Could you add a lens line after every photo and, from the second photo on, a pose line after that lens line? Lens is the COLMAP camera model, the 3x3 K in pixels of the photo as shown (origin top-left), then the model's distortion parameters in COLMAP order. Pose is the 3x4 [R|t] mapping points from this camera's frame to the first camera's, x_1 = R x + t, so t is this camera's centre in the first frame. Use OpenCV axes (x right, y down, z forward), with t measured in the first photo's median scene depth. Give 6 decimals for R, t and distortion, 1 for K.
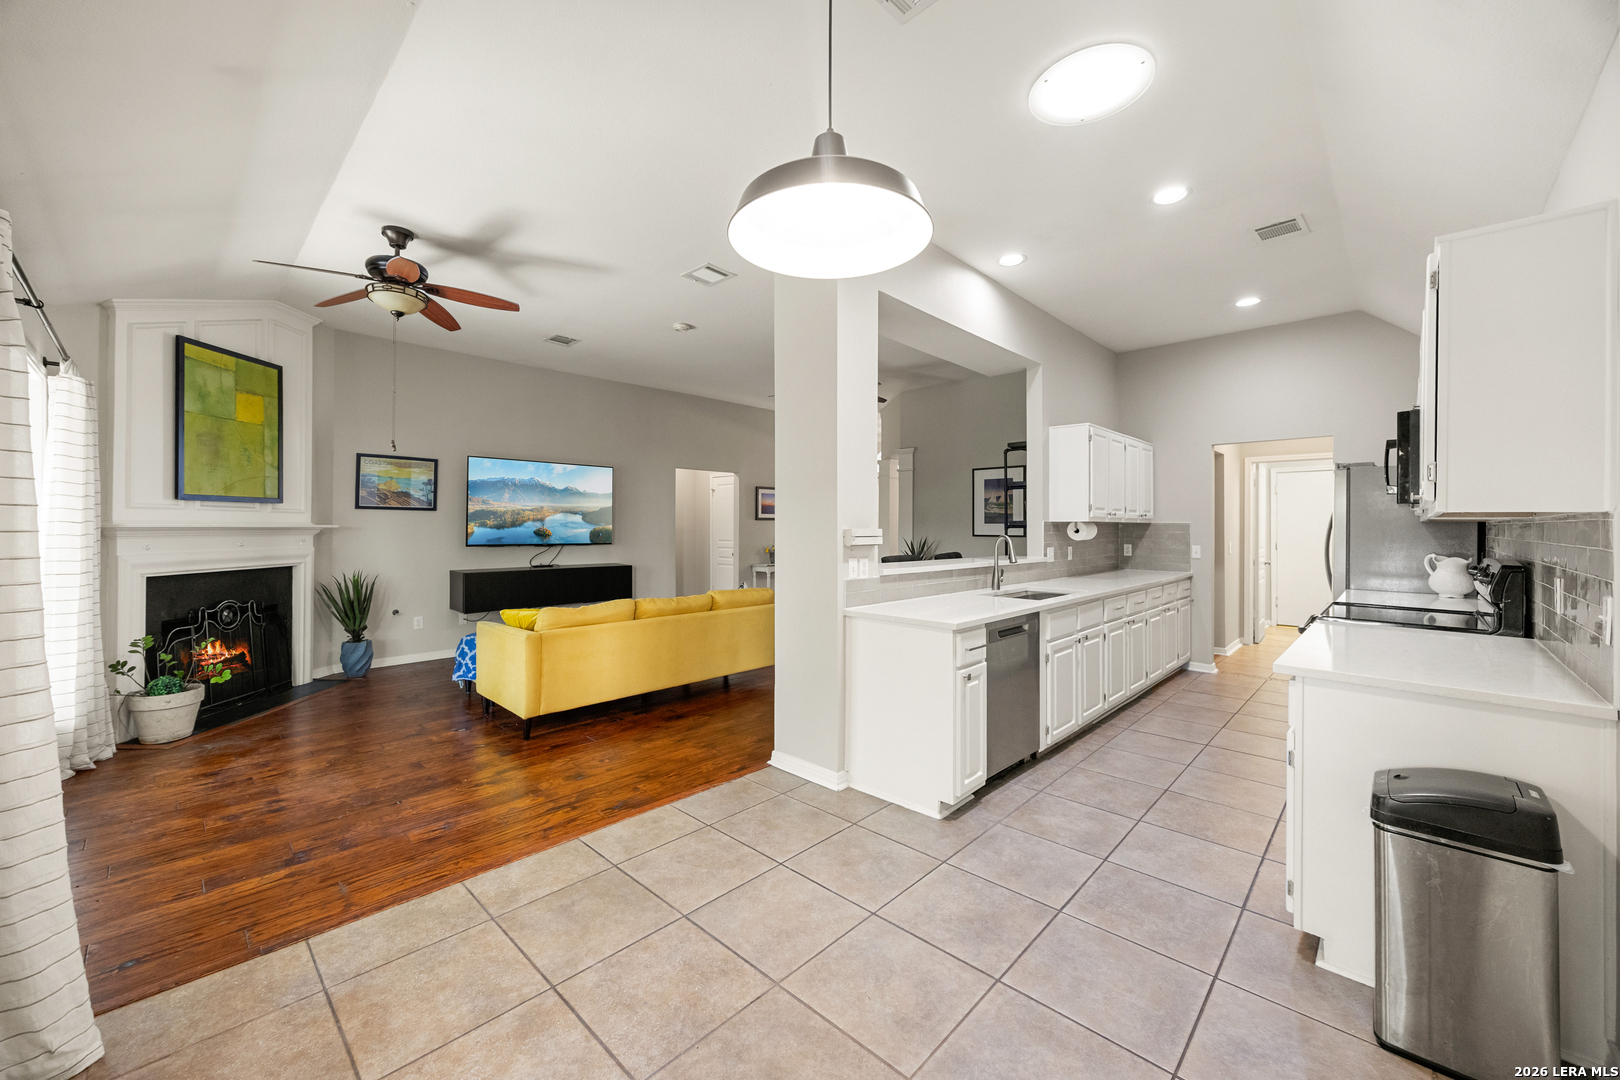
lens RADIAL K [[623.9, 0, 807.4], [0, 623.9, 520.0], [0, 0, 1]] dist [-0.001585, -0.000232]
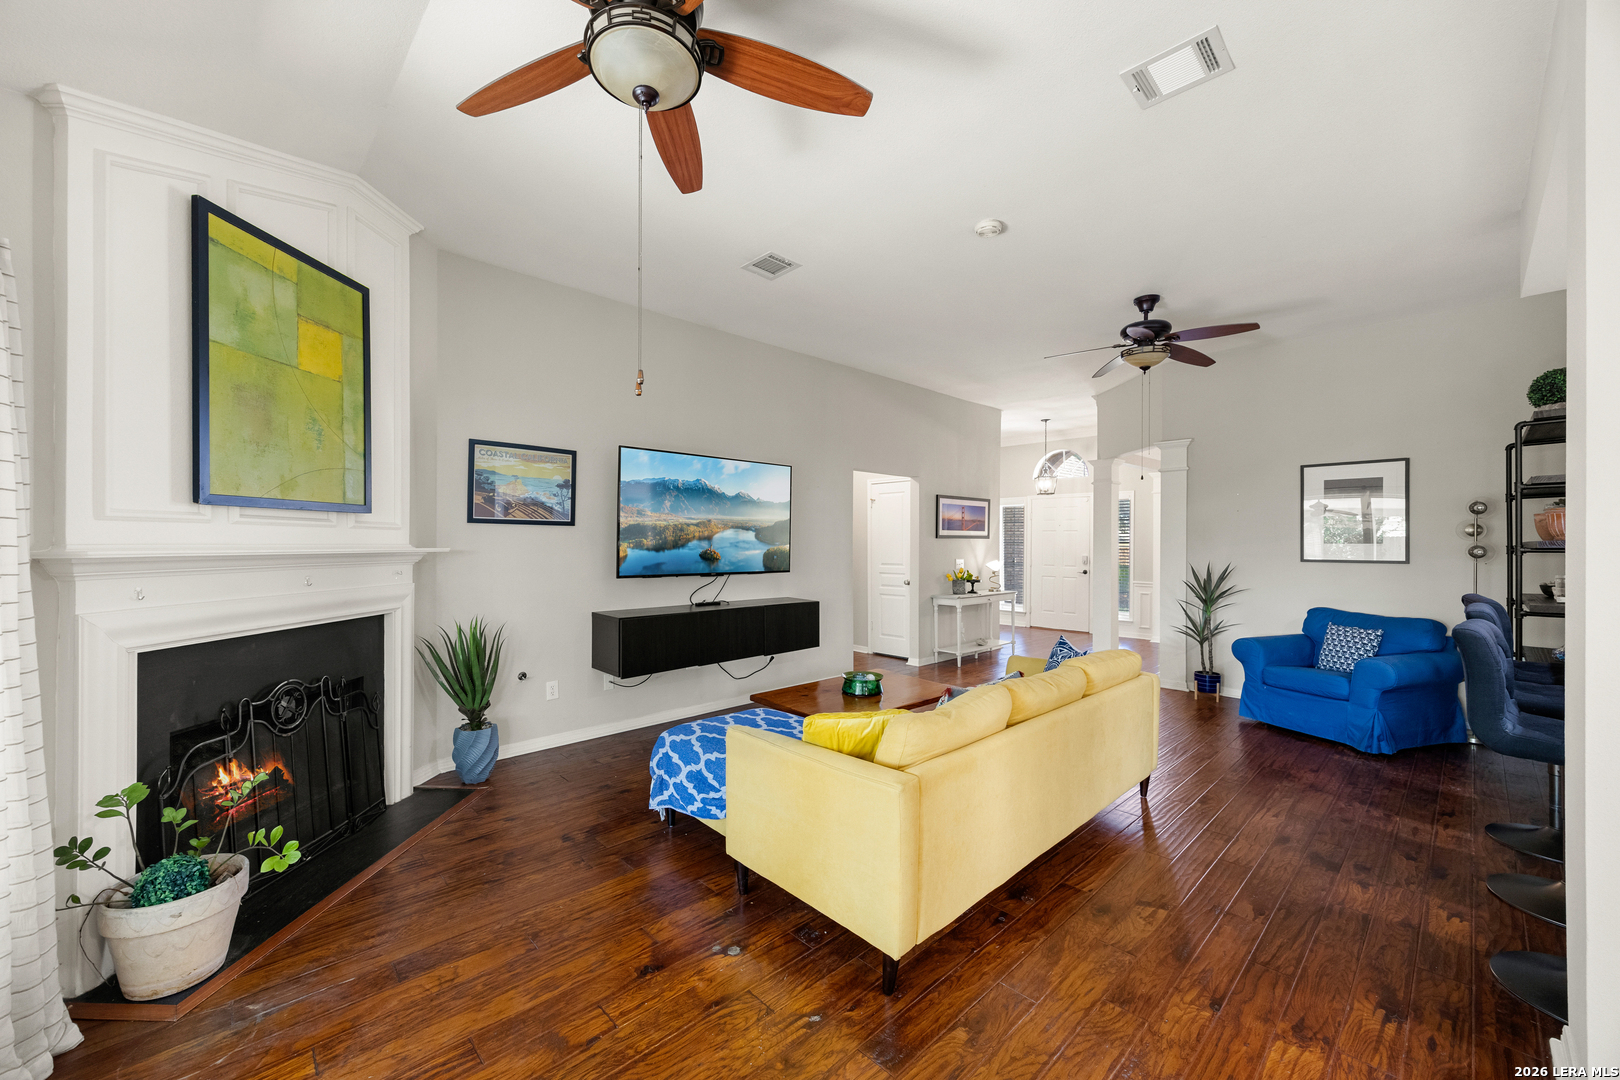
lens RADIAL K [[623.9, 0, 809.6], [0, 623.9, 541.6], [0, 0, 1]] dist [-0.001585, -0.000232]
pose [[0.999261, -0.000134, -0.038440, -0.391787], [0.000472, 0.999961, 0.008776, -0.003998], [0.038437, -0.008788, 0.999222, 0.408243]]
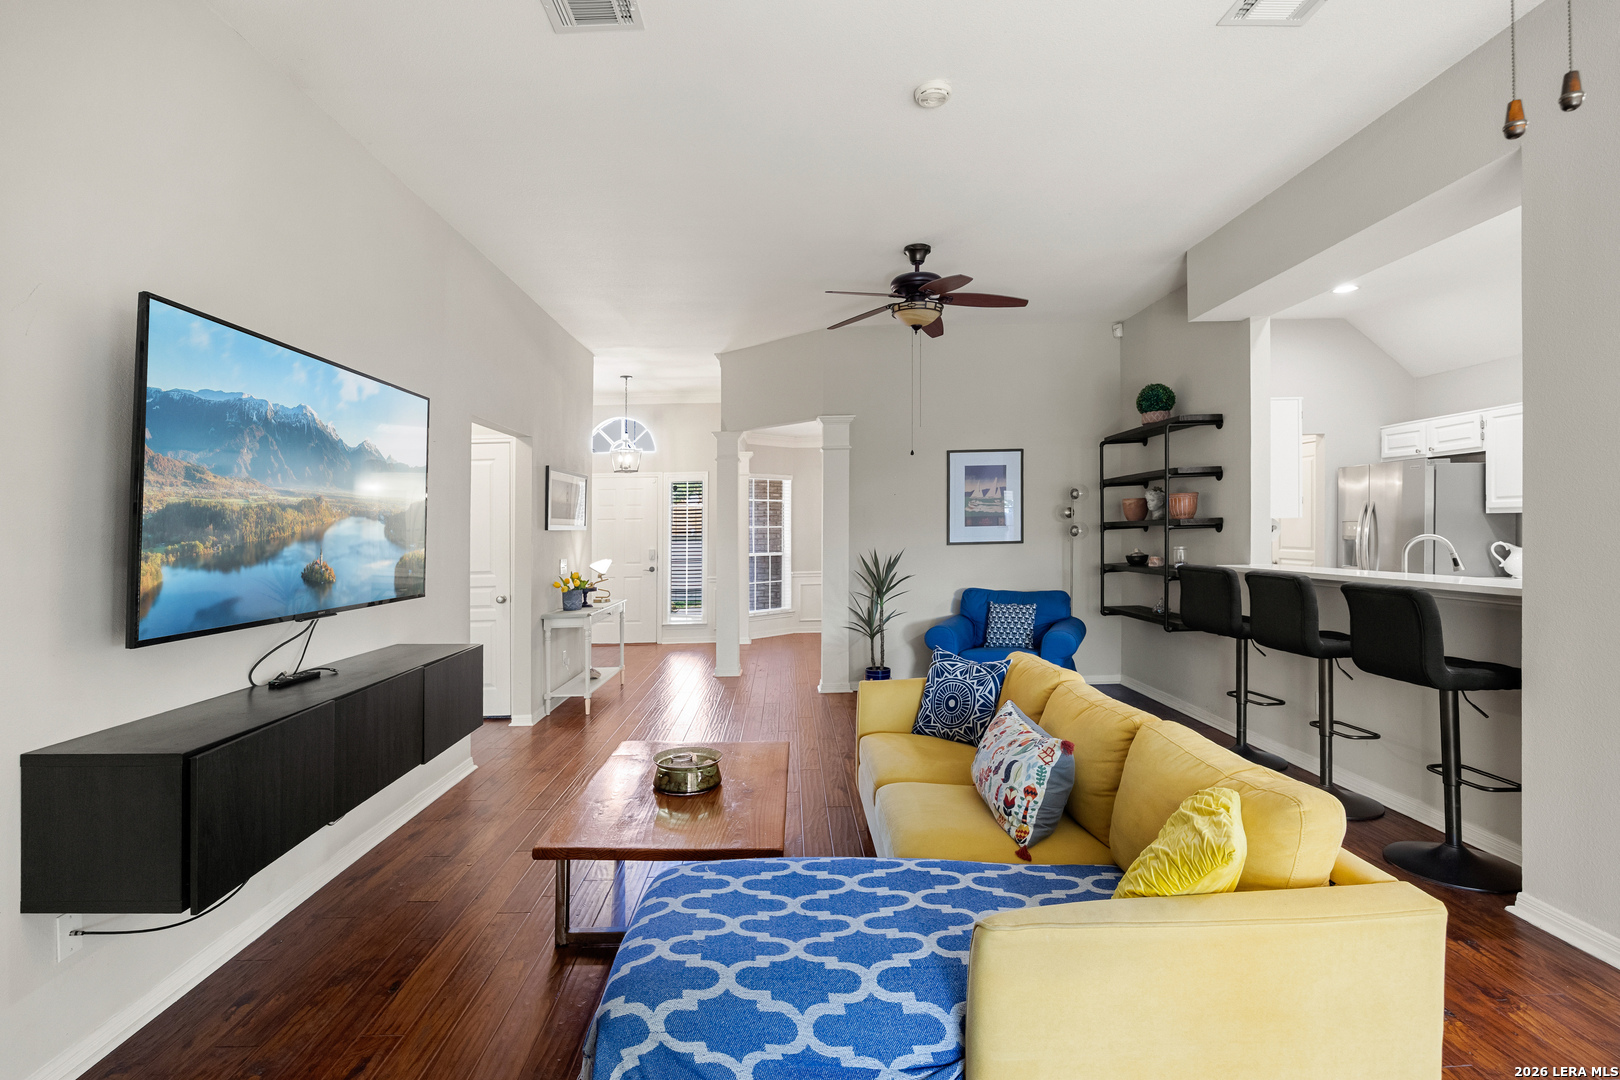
lens RADIAL K [[769.3, 0, 791.3], [0, 769.3, 525.3], [0, 0, 1]] dist [-0.013014, -0.000797]
pose [[0.712070, -0.016553, 0.701914, -0.728693], [0.017961, 0.999824, 0.005358, -0.005918], [-0.701879, 0.008791, 0.712242, 0.747624]]
